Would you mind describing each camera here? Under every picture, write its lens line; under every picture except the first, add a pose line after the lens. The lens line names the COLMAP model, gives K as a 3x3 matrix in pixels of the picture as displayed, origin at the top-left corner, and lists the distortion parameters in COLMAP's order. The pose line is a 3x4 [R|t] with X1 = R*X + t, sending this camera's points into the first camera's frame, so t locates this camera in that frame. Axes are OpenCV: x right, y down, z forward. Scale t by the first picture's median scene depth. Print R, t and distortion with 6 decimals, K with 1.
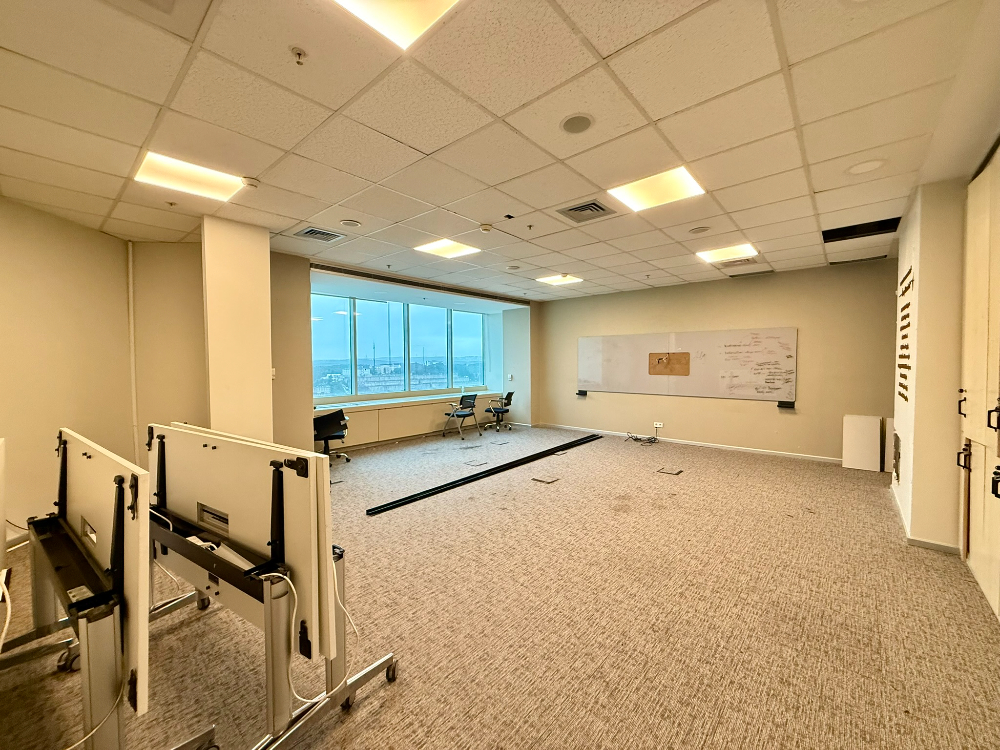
lens RADIAL K [[396.5, 0, 500.0], [0, 396.5, 375.0], [0, 0, 1]] dist [0.000293, -0.000231]
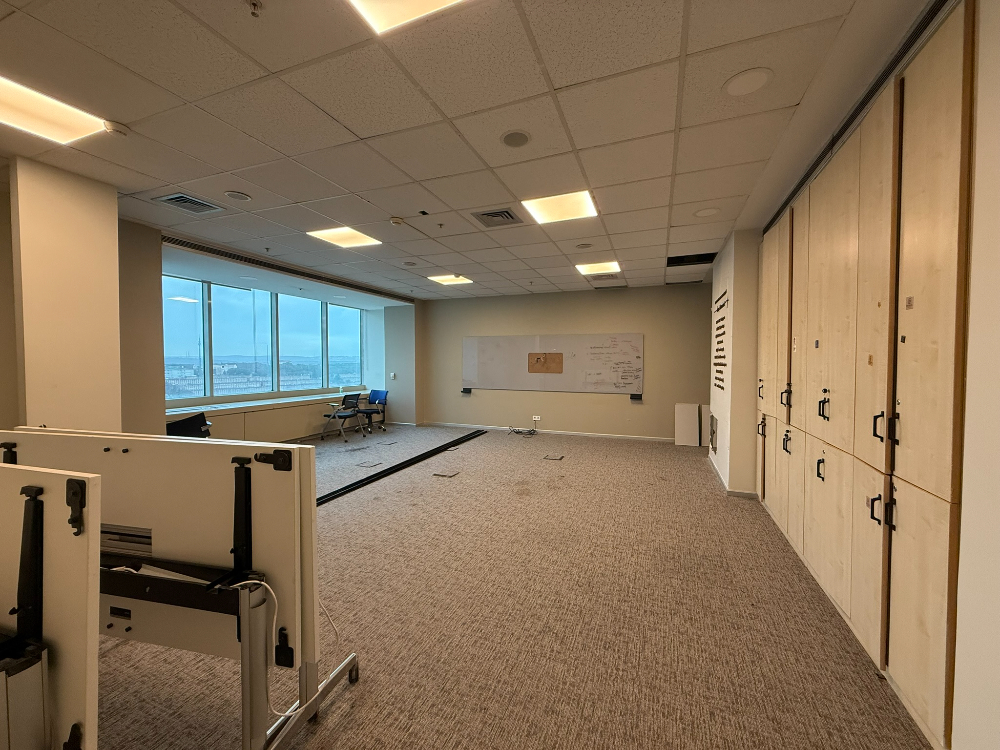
lens RADIAL K [[396.5, 0, 500.0], [0, 396.5, 375.0], [0, 0, 1]] dist [0.000293, -0.000231]
pose [[0.942523, -0.002081, 0.334134, -0.134616], [0.002950, 0.999993, -0.002094, 0.015740], [-0.334127, 0.002959, 0.942523, -0.014060]]
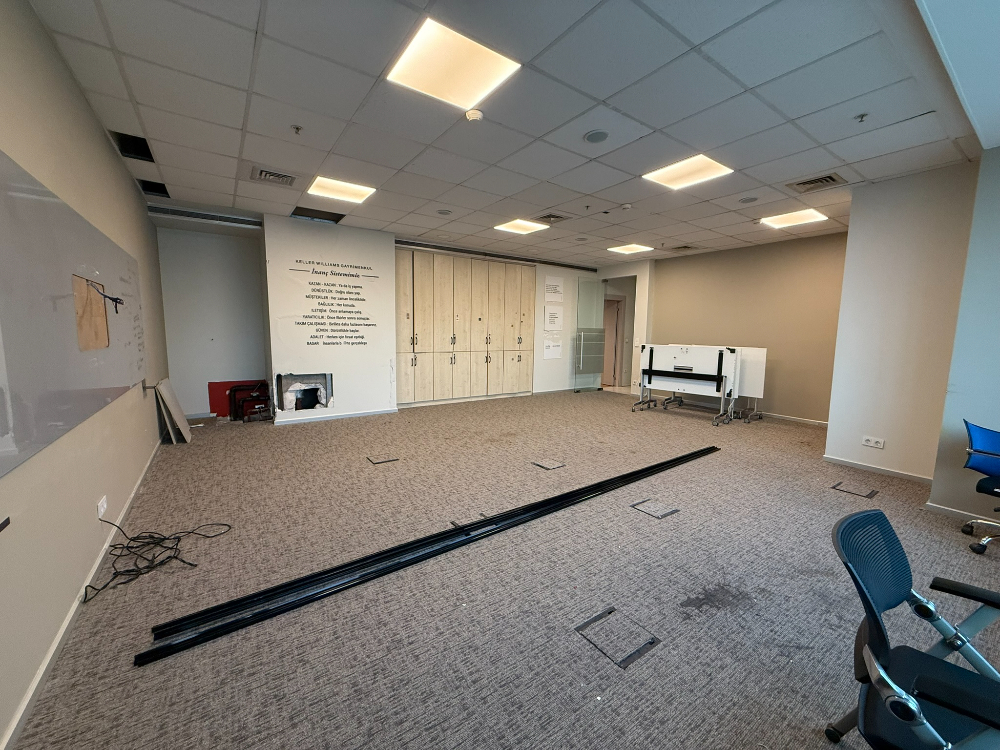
lens RADIAL K [[396.5, 0, 500.0], [0, 396.5, 375.0], [0, 0, 1]] dist [0.000293, -0.000231]
pose [[-0.970735, -0.034757, 0.237624, 0.033358], [0.000220, 0.989342, 0.145608, -0.053644], [-0.240153, 0.141399, -0.960382, 2.502265]]
